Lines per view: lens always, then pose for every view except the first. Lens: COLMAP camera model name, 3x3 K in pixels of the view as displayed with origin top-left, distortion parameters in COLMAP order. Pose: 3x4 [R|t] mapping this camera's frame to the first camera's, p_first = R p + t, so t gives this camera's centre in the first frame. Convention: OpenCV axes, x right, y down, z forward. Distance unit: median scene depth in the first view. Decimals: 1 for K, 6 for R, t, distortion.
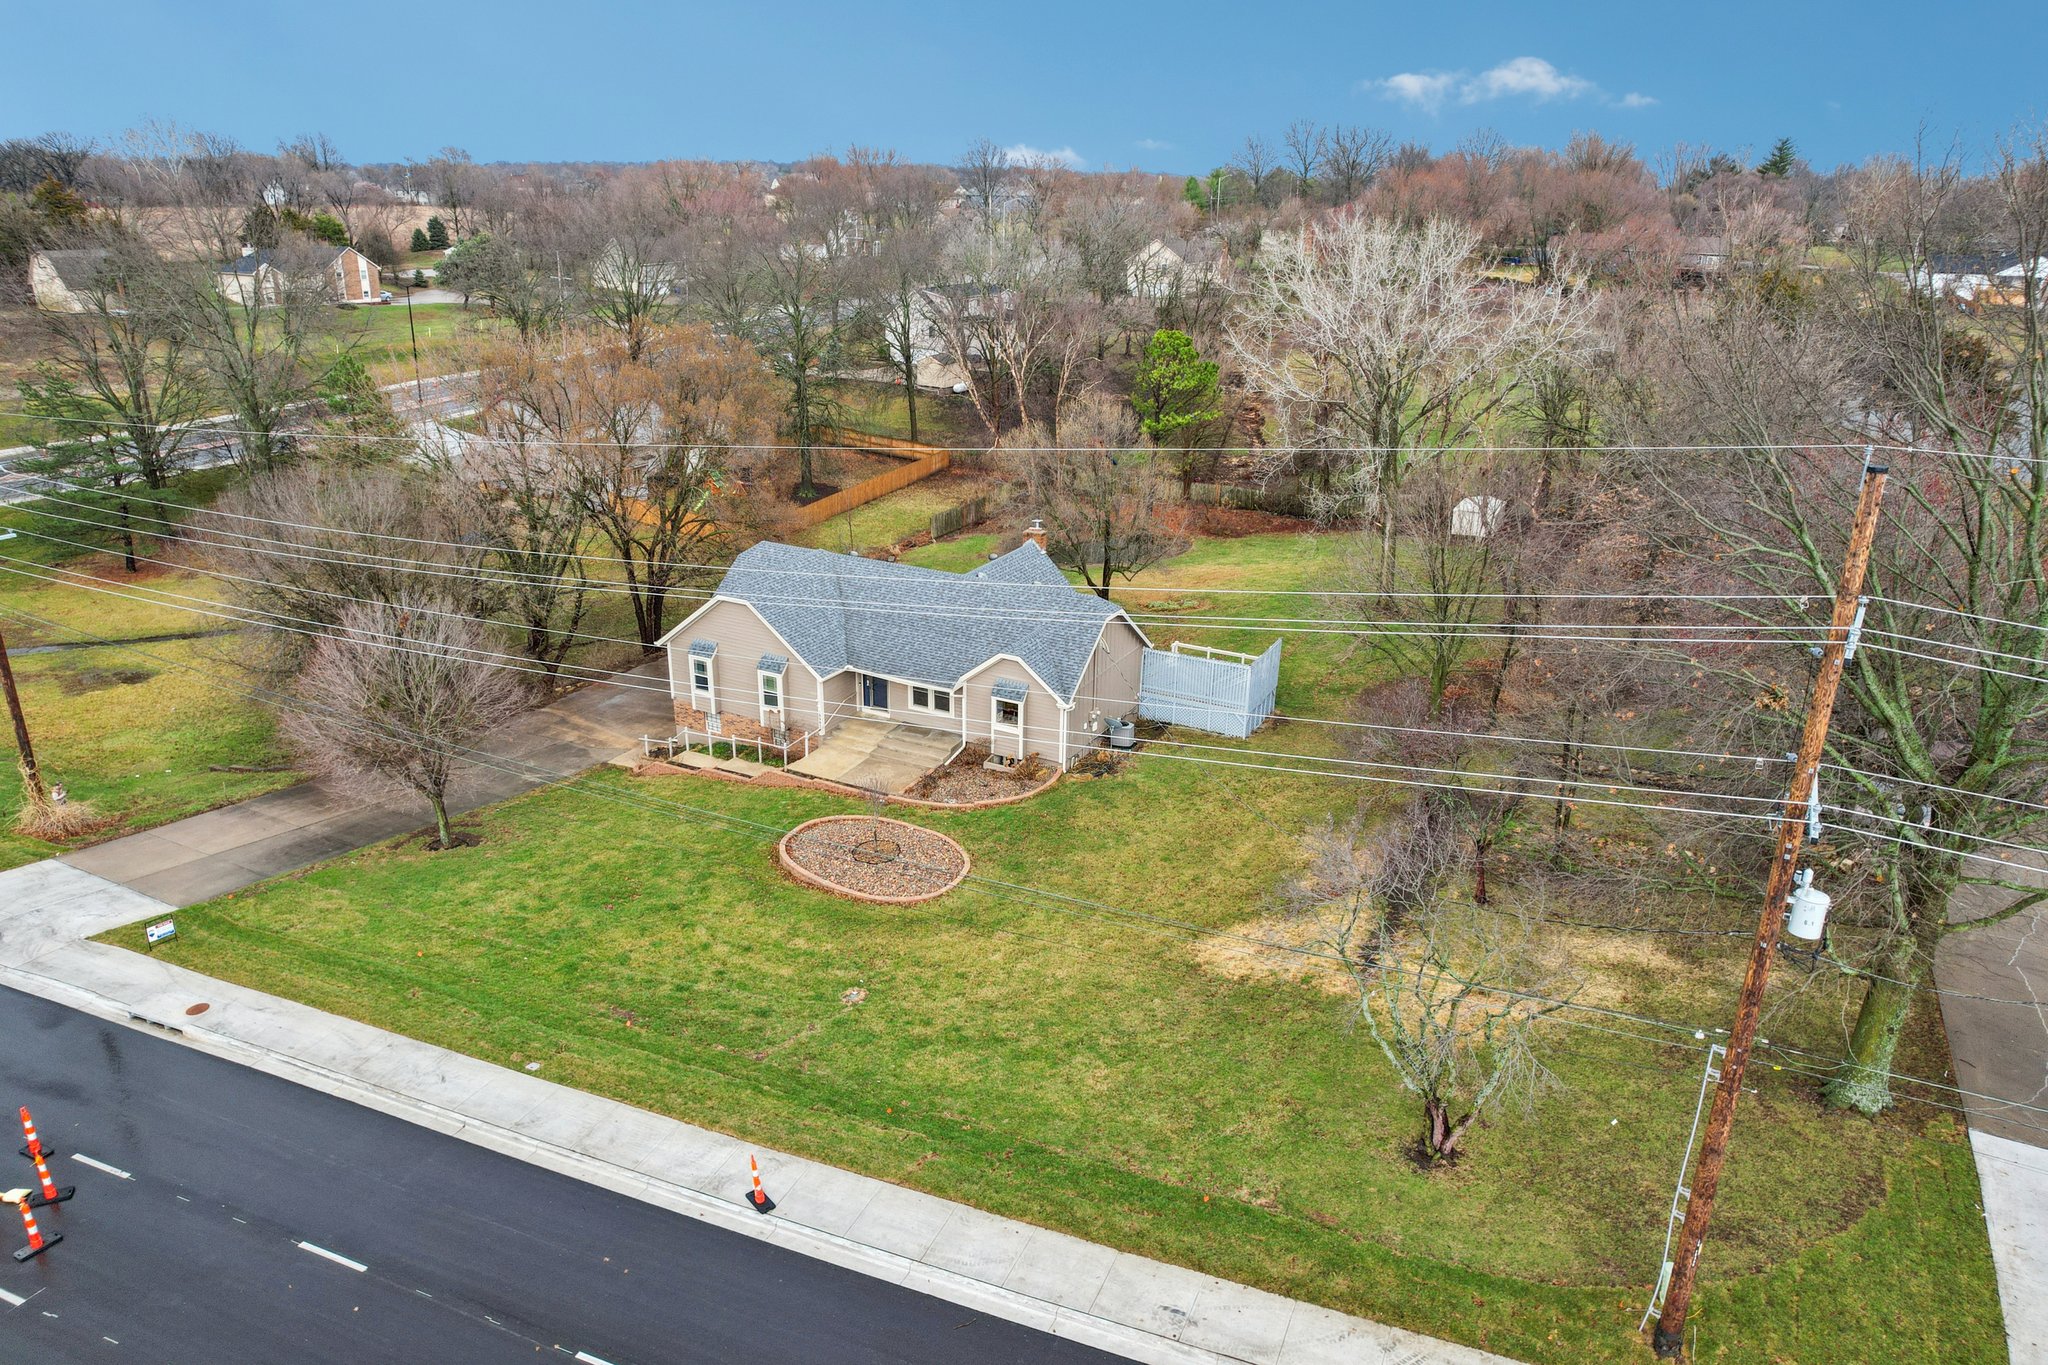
lens RADIAL K [[1334.3, 0, 1024.0], [0, 1334.3, 682.5], [0, 0, 1]] dist [-0.085203, 0.076146]
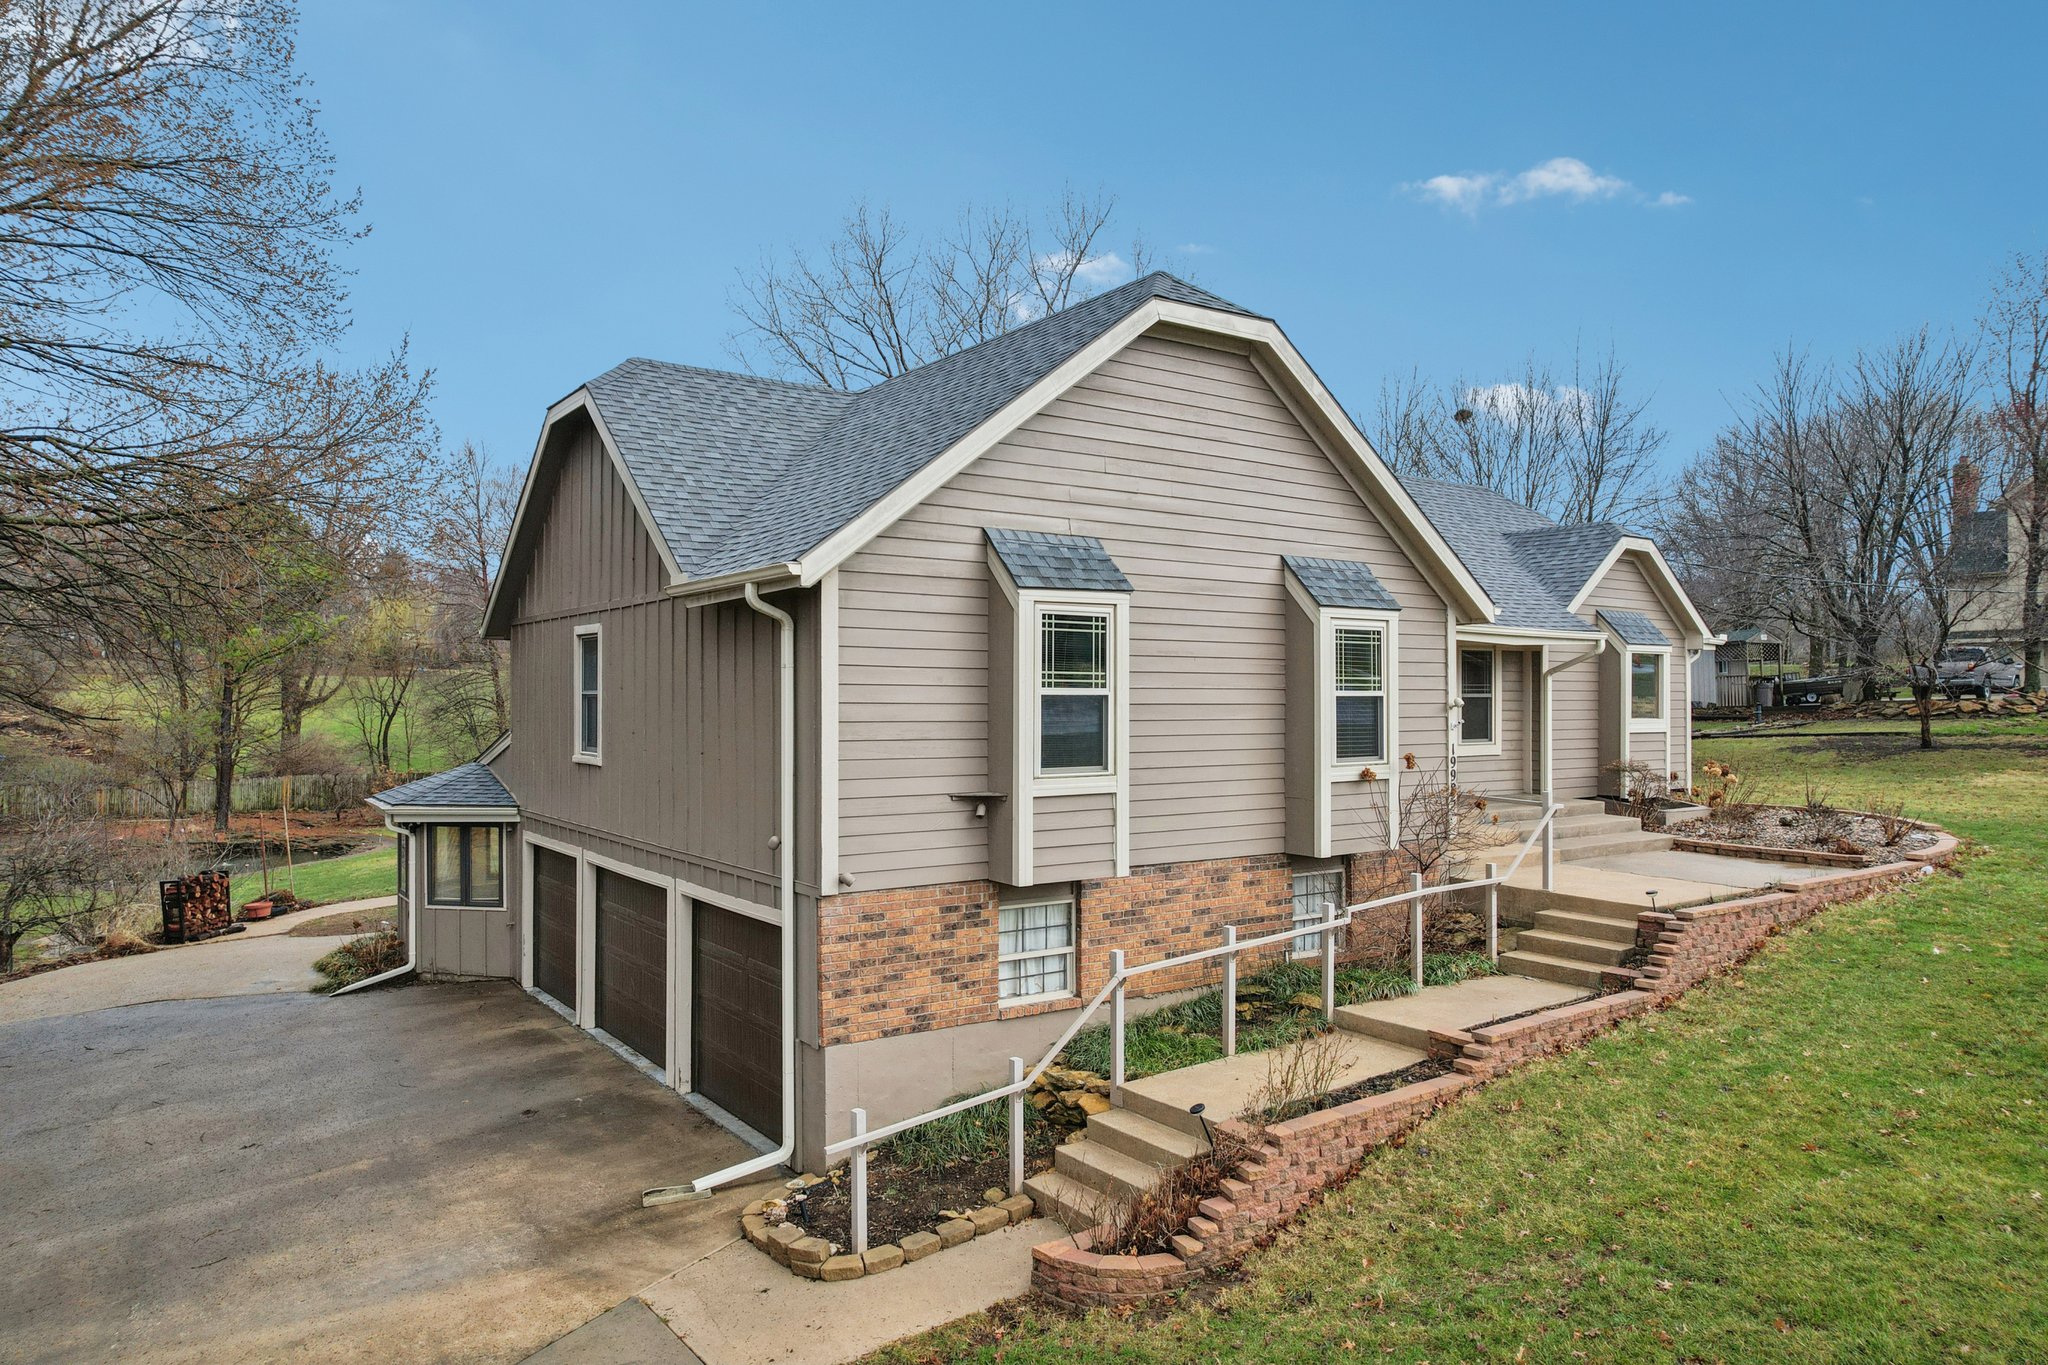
lens RADIAL K [[1315.9, 0, 1024.0], [0, 1315.9, 682.5], [0, 0, 1]] dist [-0.072286, 0.052042]
pose [[0.456867, -0.003779, 0.889527, -0.458823], [0.321997, 0.932878, -0.161417, 0.025341], [-0.829210, 0.360171, 0.427418, 0.987661]]
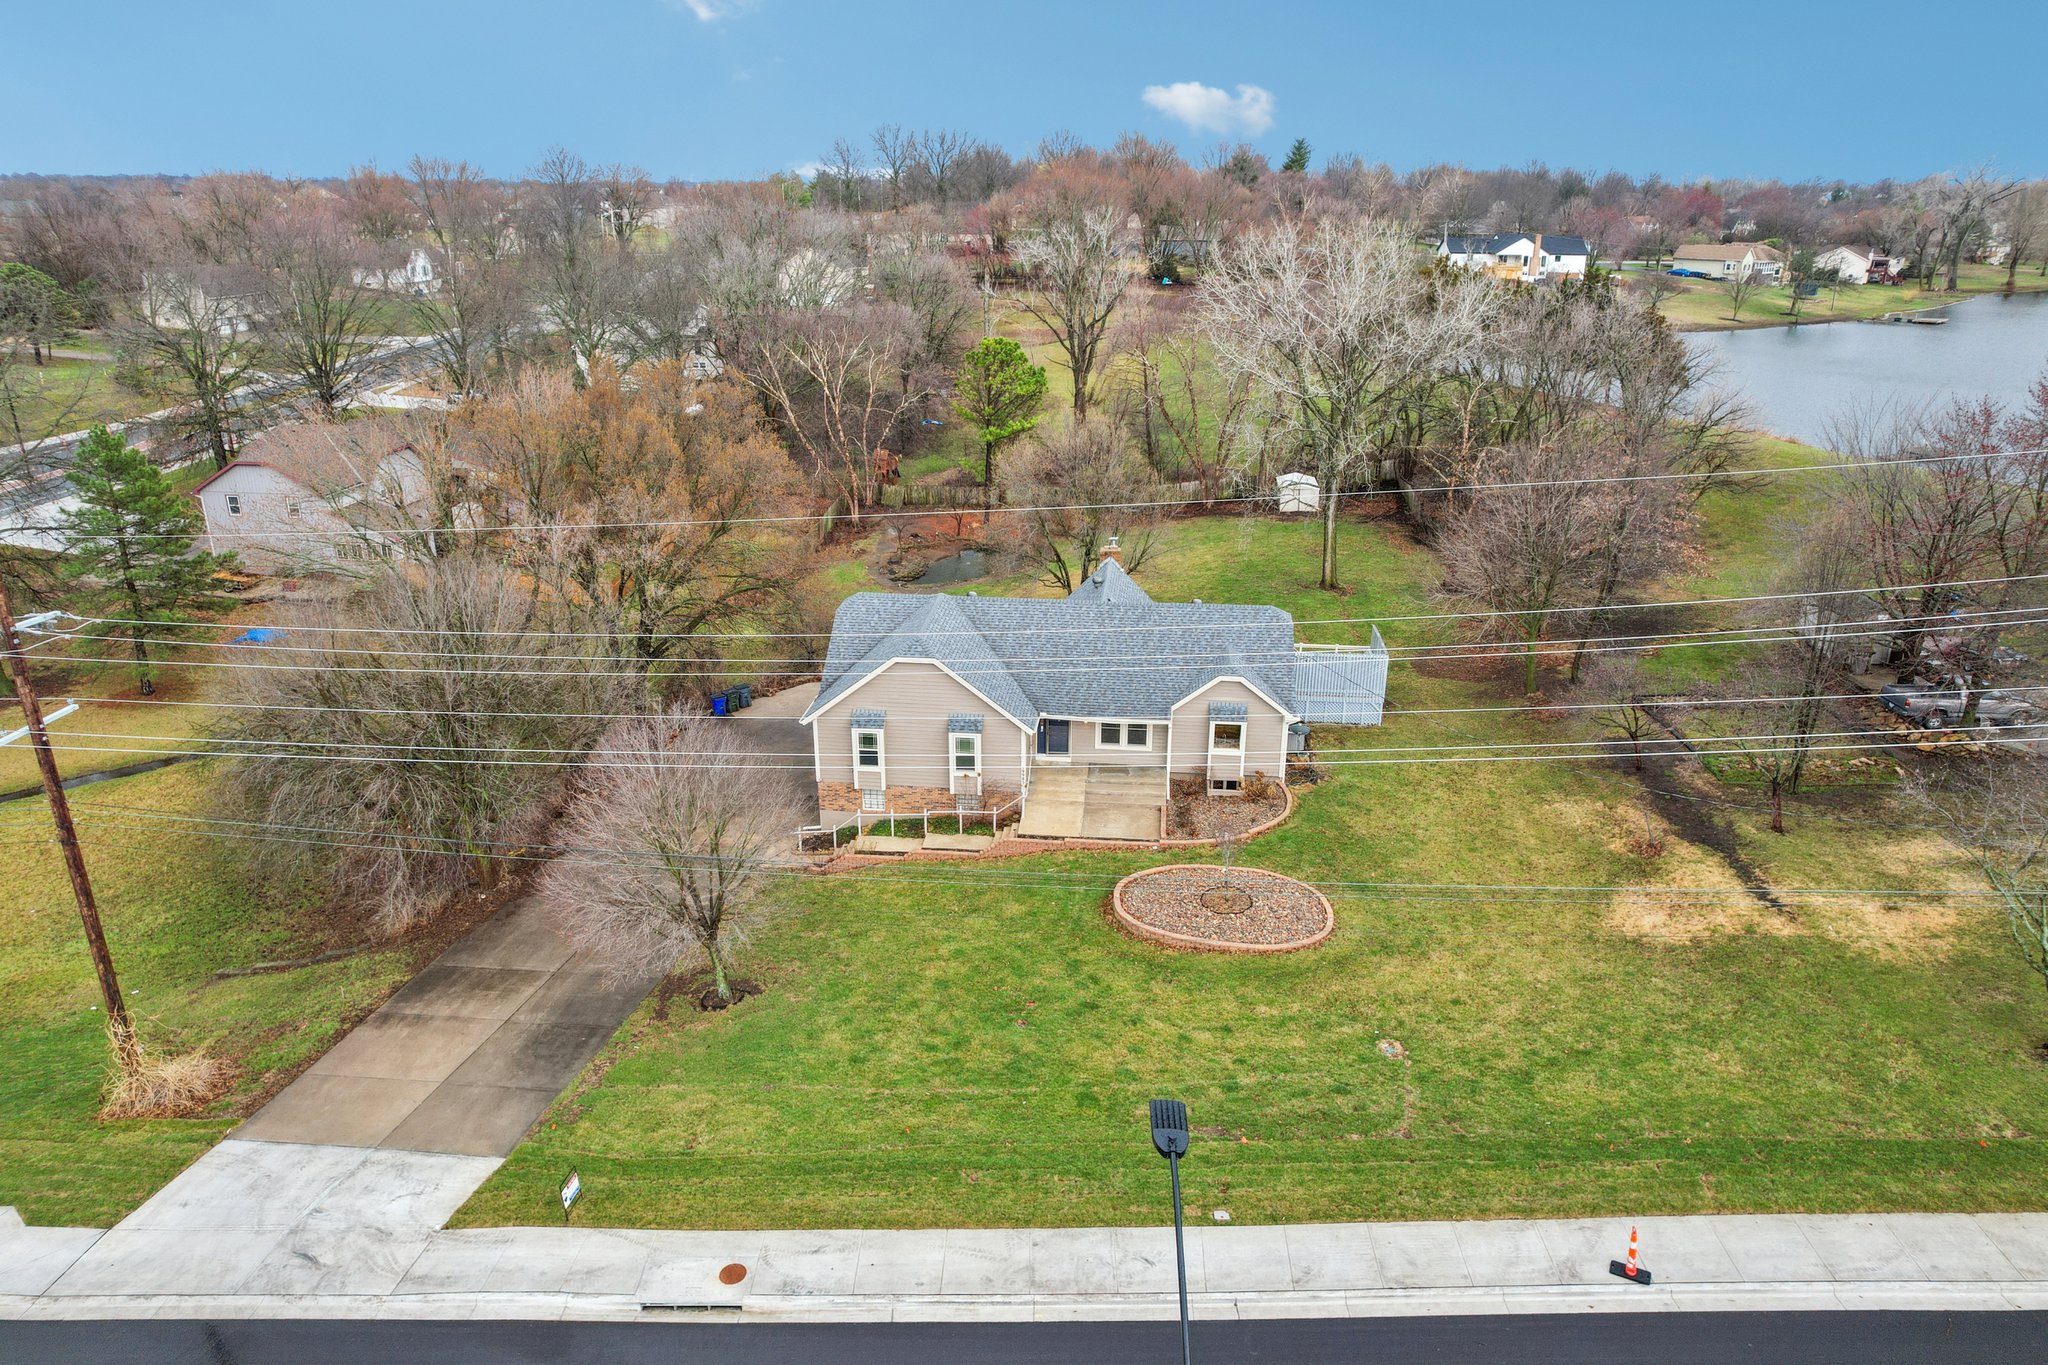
lens RADIAL K [[1315.9, 0, 1024.0], [0, 1315.9, 682.5], [0, 0, 1]] dist [-0.072286, 0.052042]
pose [[0.928967, -0.144261, 0.340895, -0.472316], [0.144132, 0.989221, 0.025849, -0.061841], [-0.340949, 0.025121, 0.939746, 0.147460]]
